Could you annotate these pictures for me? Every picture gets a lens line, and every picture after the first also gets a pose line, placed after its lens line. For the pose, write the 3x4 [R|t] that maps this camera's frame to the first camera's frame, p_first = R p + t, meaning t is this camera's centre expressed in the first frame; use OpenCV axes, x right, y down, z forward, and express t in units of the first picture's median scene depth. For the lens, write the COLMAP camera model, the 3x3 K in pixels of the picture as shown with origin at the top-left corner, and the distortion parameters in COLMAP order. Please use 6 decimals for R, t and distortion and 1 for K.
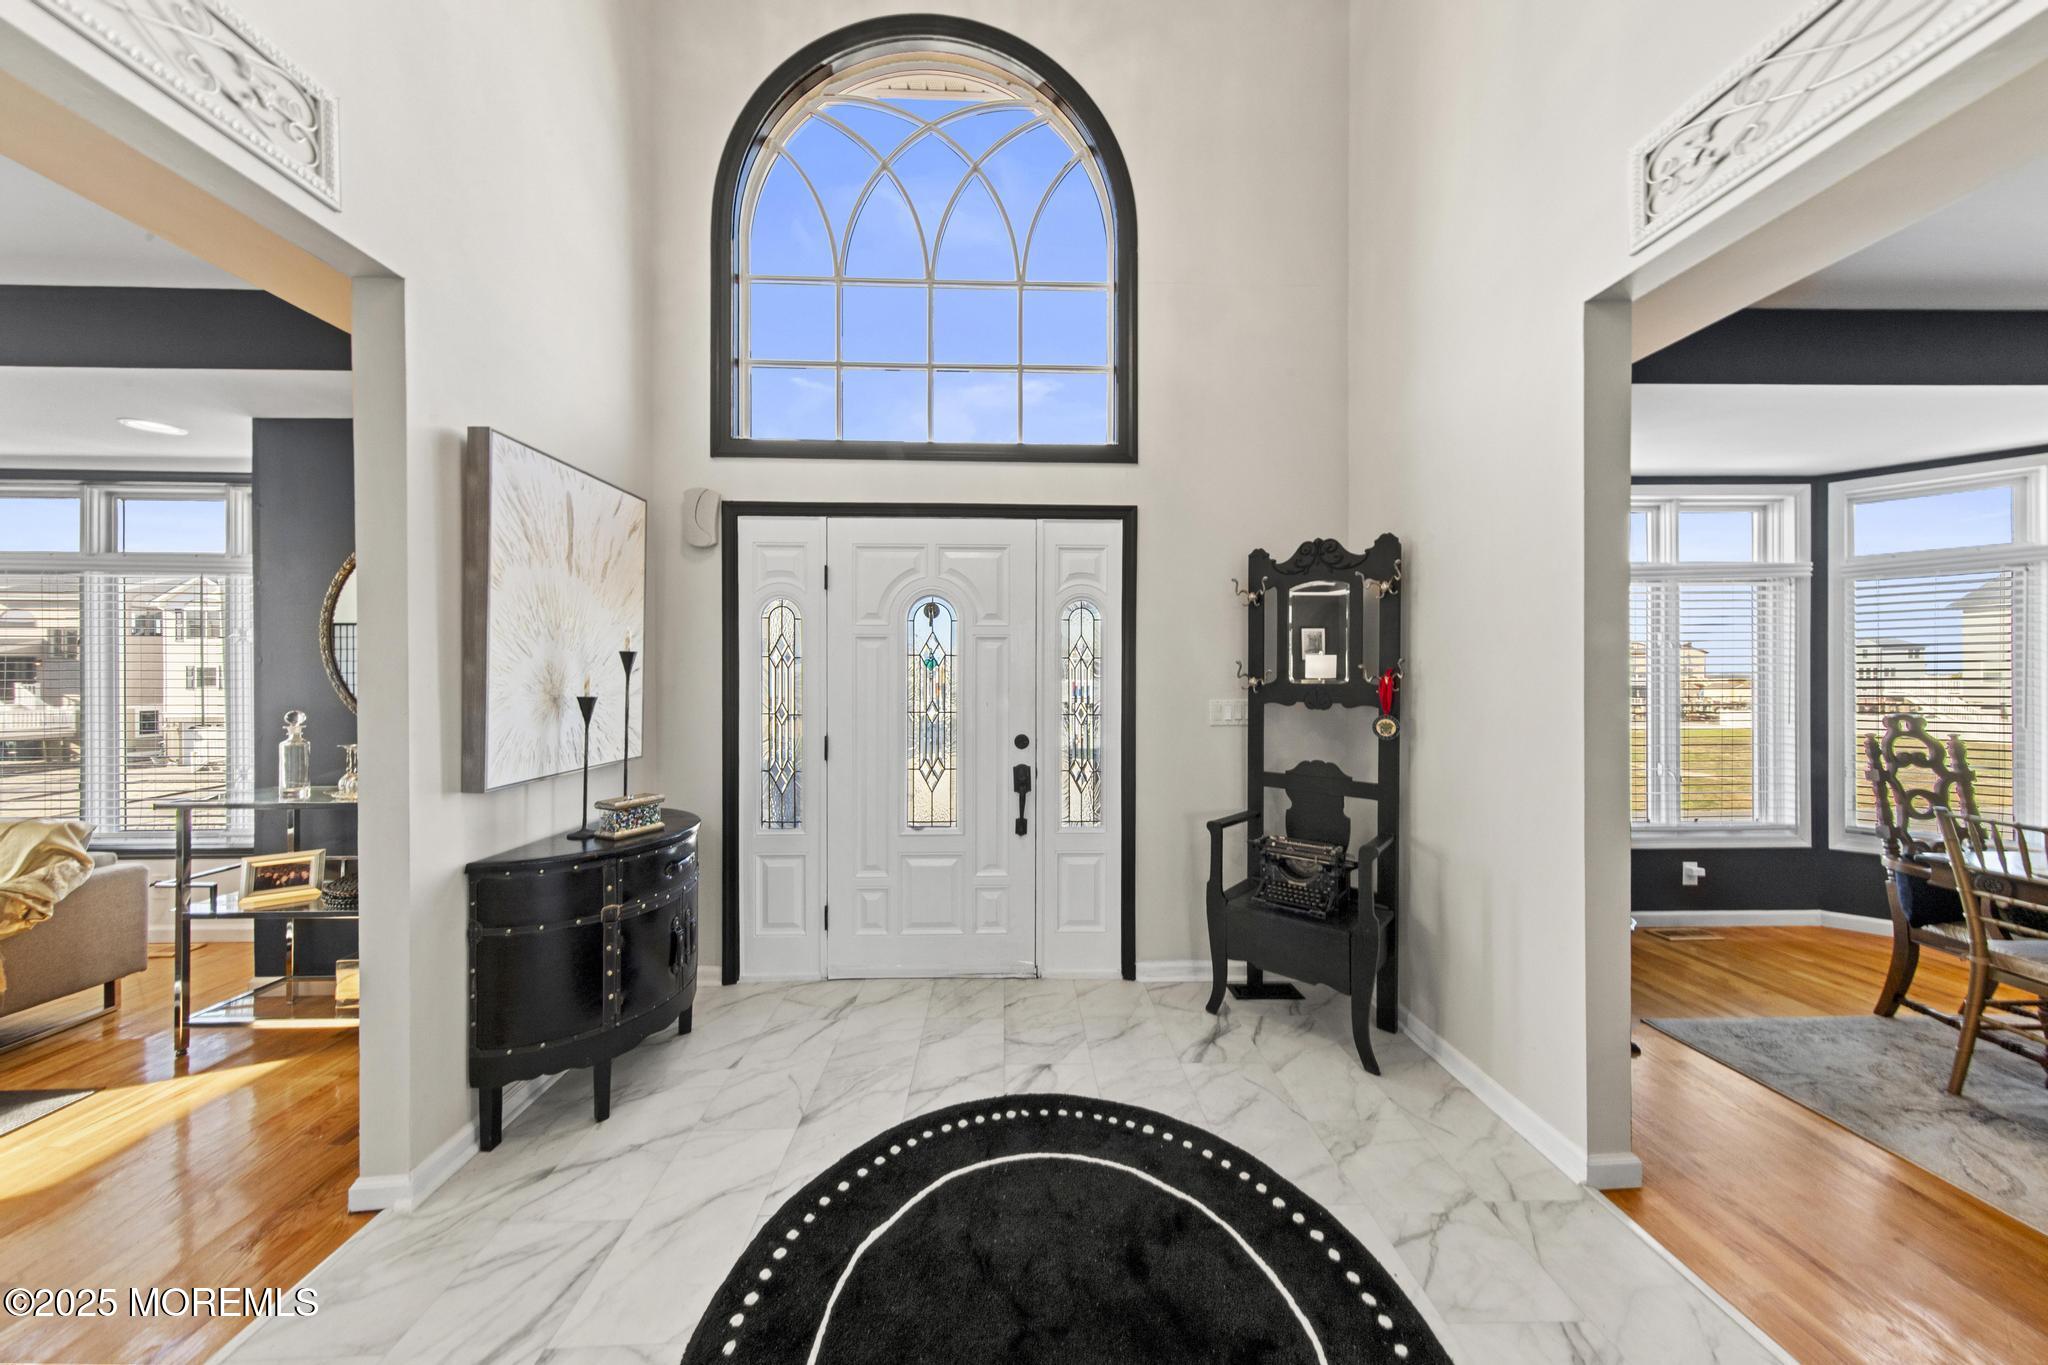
lens RADIAL K [[646.9, 0, 1013.1], [0, 646.9, 675.4], [0, 0, 1]] dist [0.004650, -0.000291]
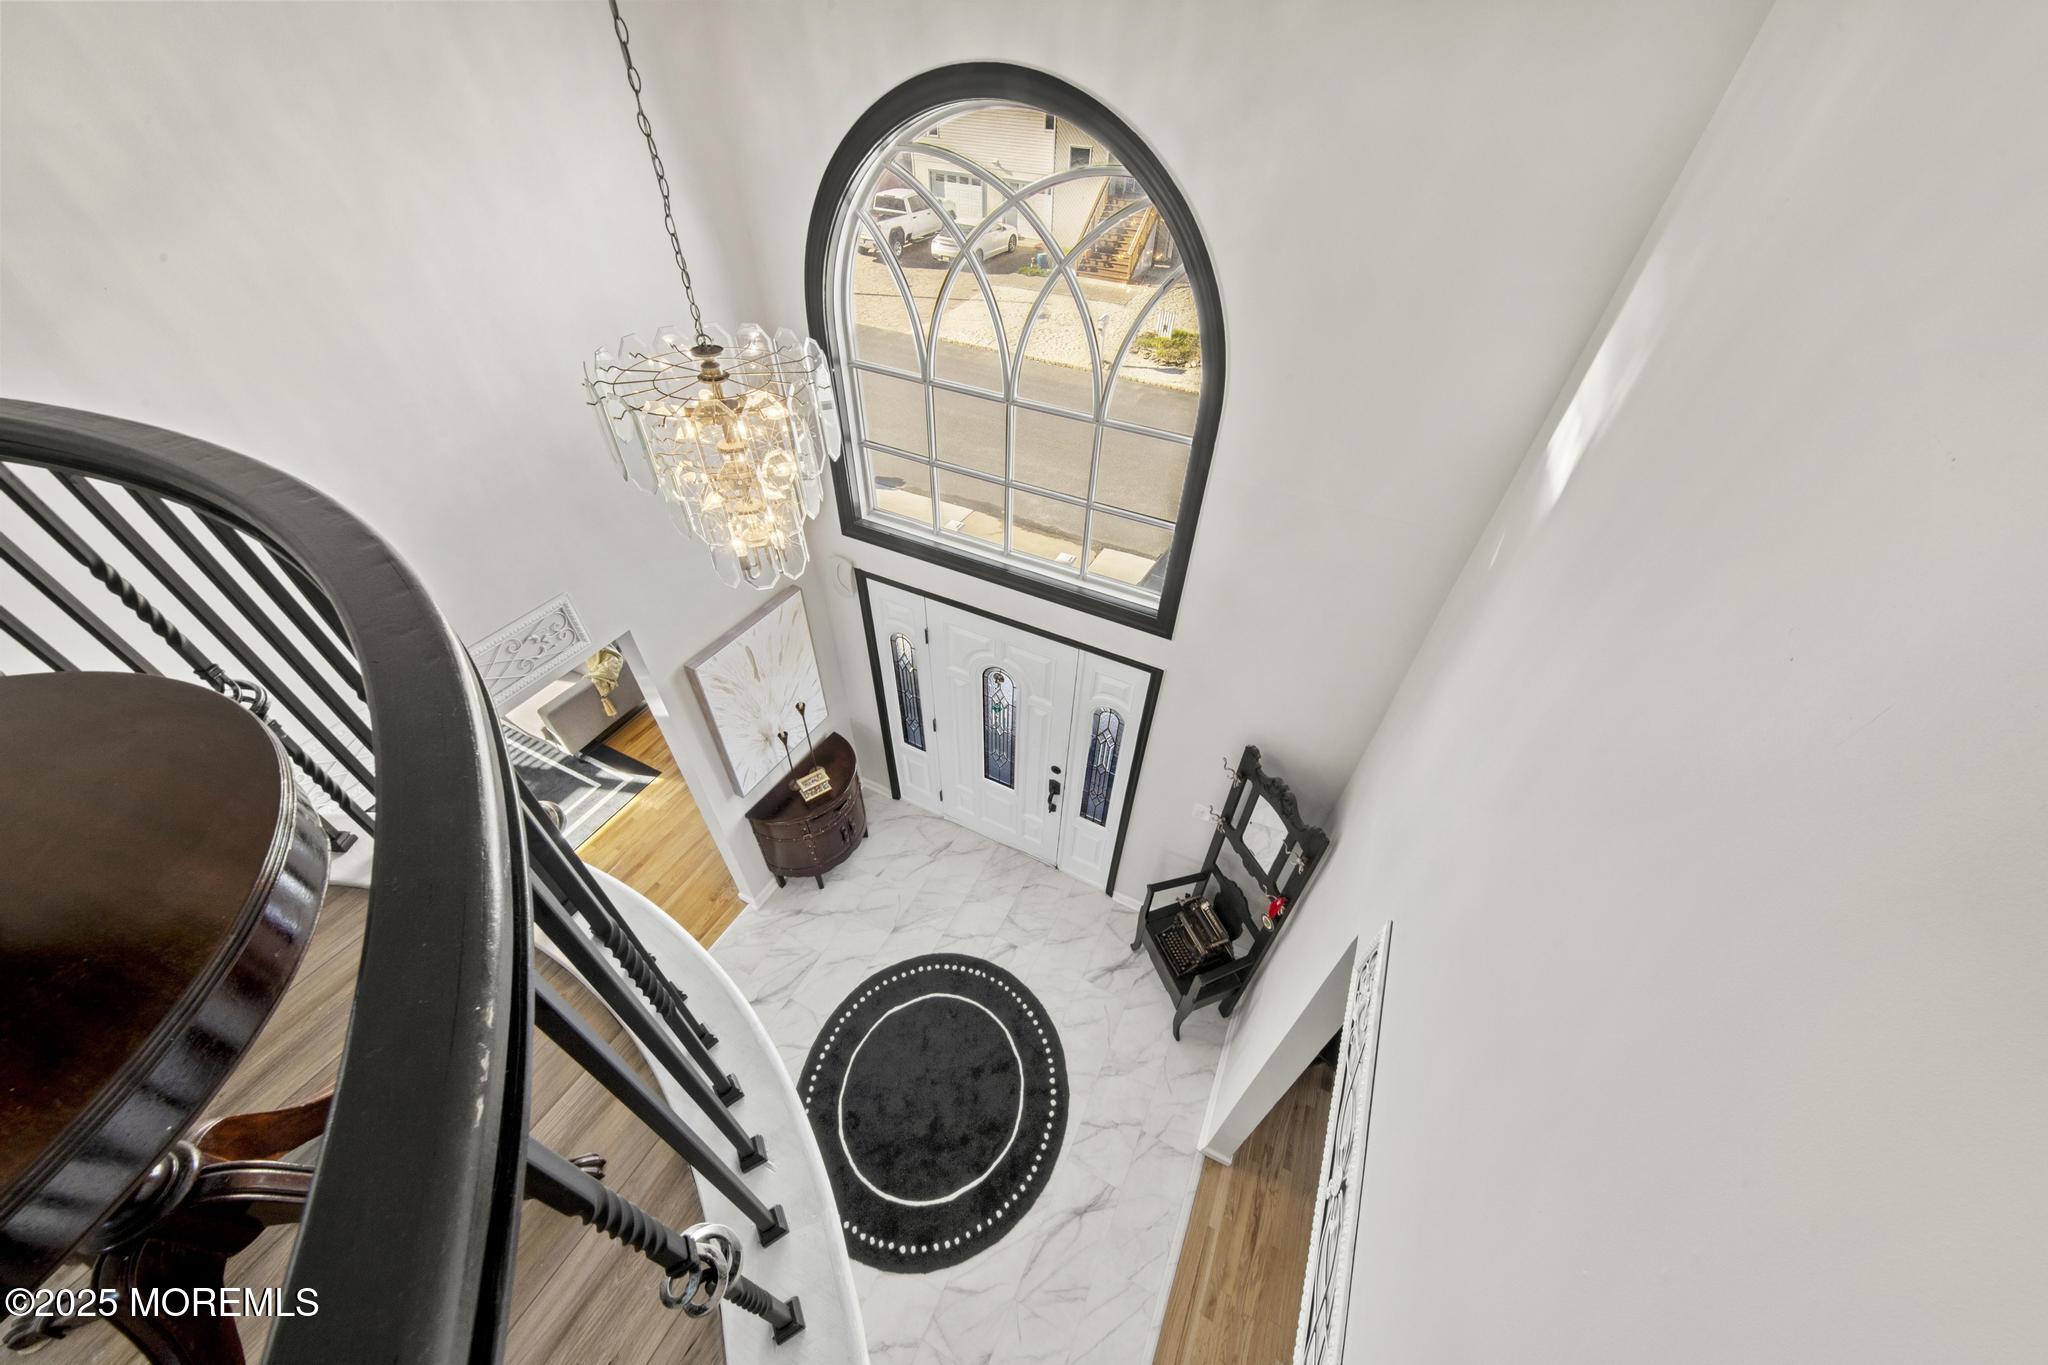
lens RADIAL K [[689.2, 0, 1019.3], [0, 689.2, 676.0], [0, 0, 1]] dist [-0.001495, -0.000241]
pose [[0.885466, 0.328277, -0.328912, 0.388798], [-0.024014, 0.739168, 0.673092, -1.108813], [0.464083, -0.588102, 0.662392, 0.122724]]
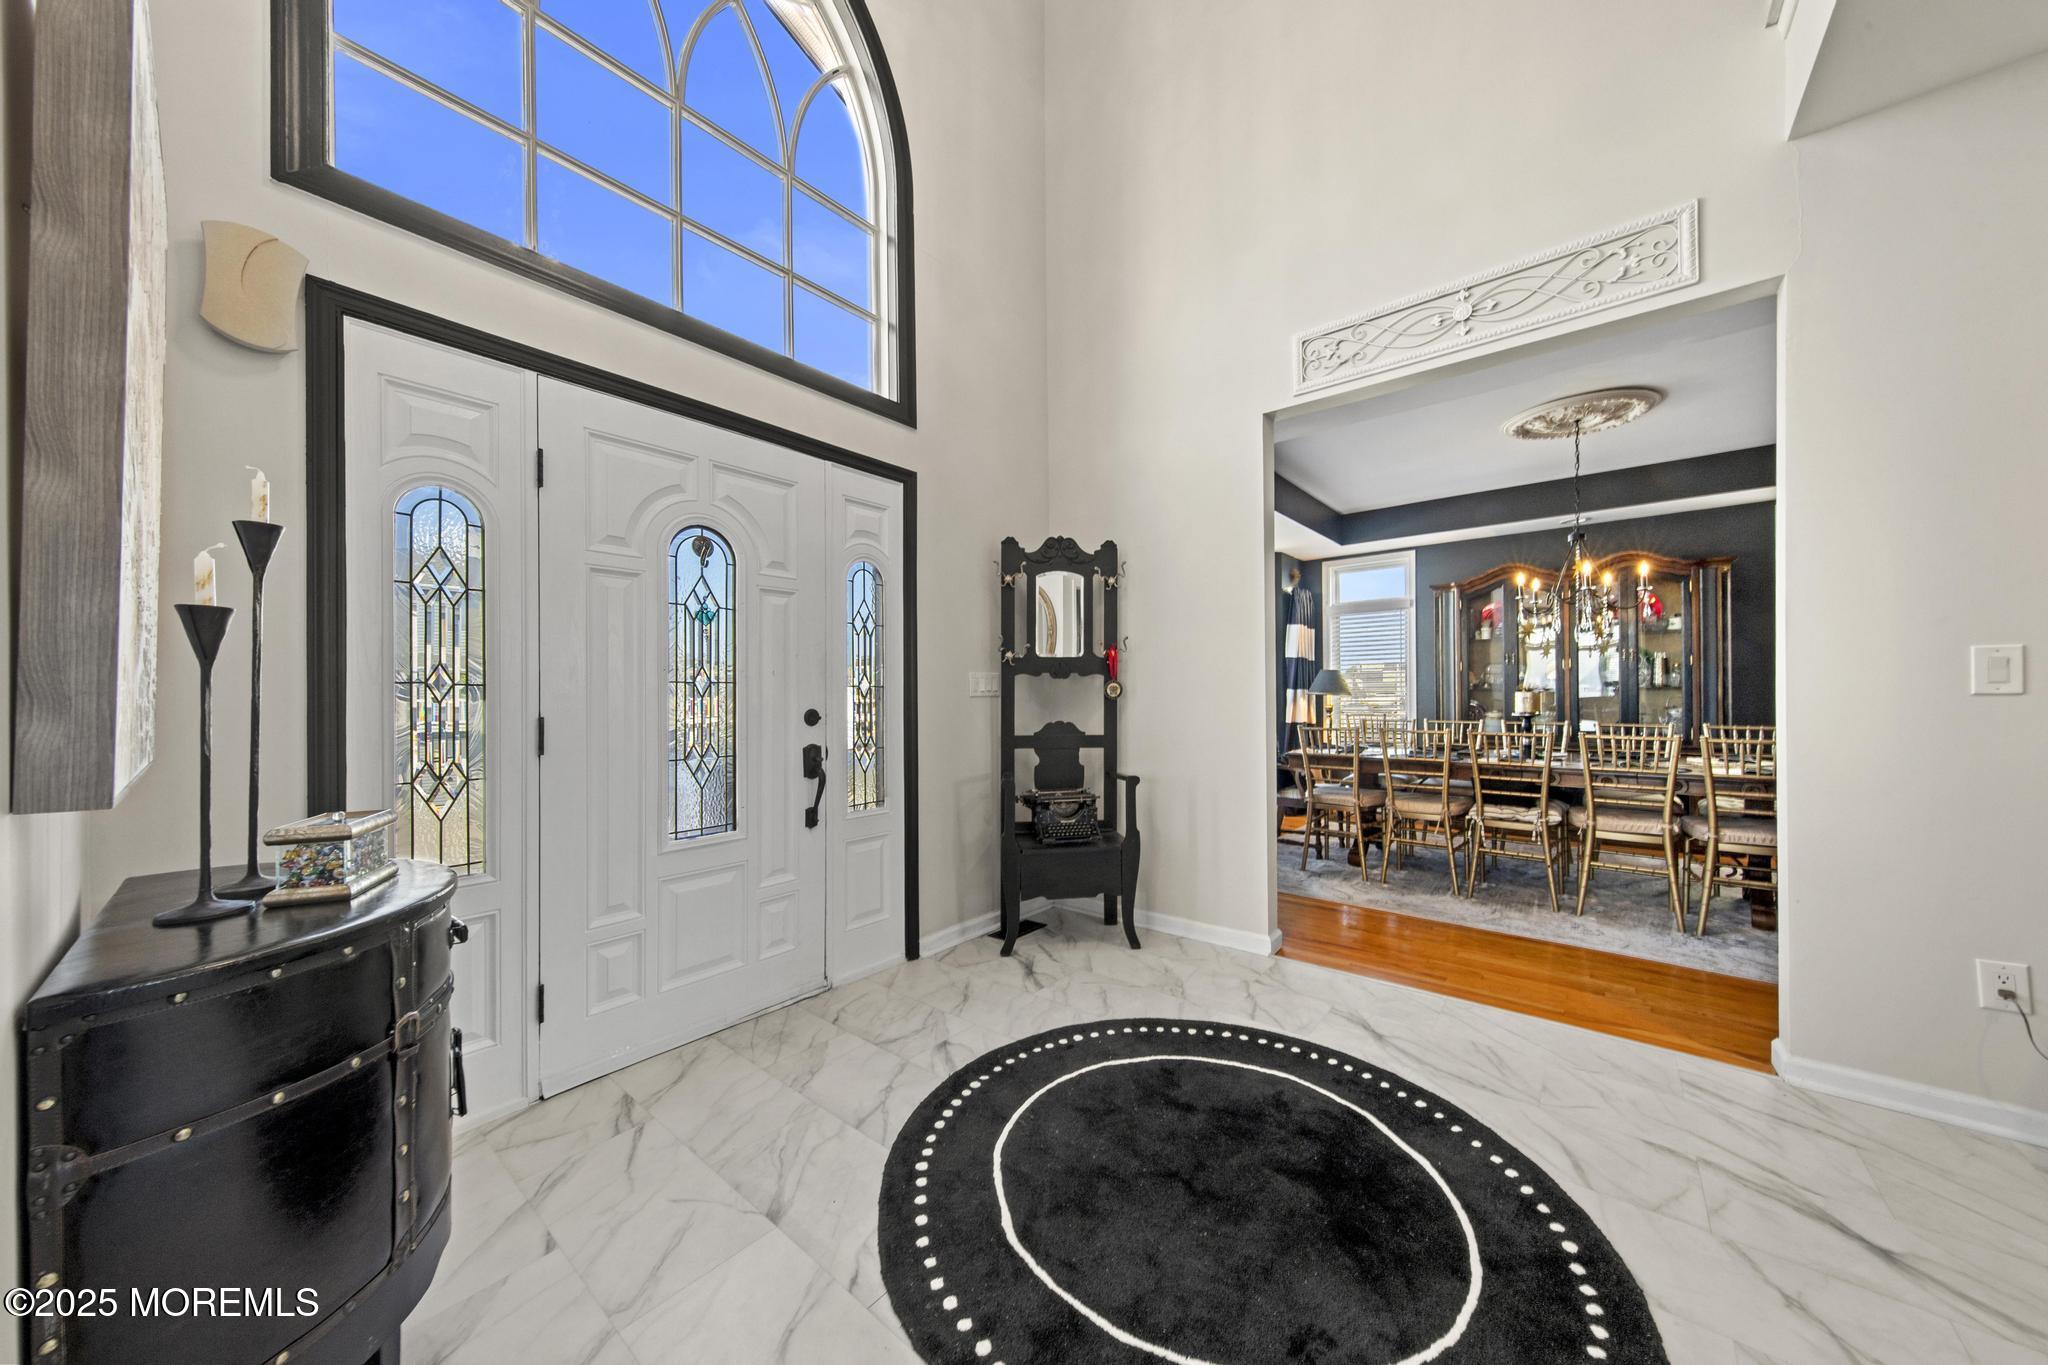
lens RADIAL K [[689.2, 0, 1030.7], [0, 689.2, 693.5], [0, 0, 1]] dist [-0.001495, -0.000241]
pose [[0.651574, -0.004898, 0.758569, -0.525002], [0.008370, 0.999965, -0.000733, 0.080197], [-0.758539, 0.006827, 0.651592, 0.208054]]
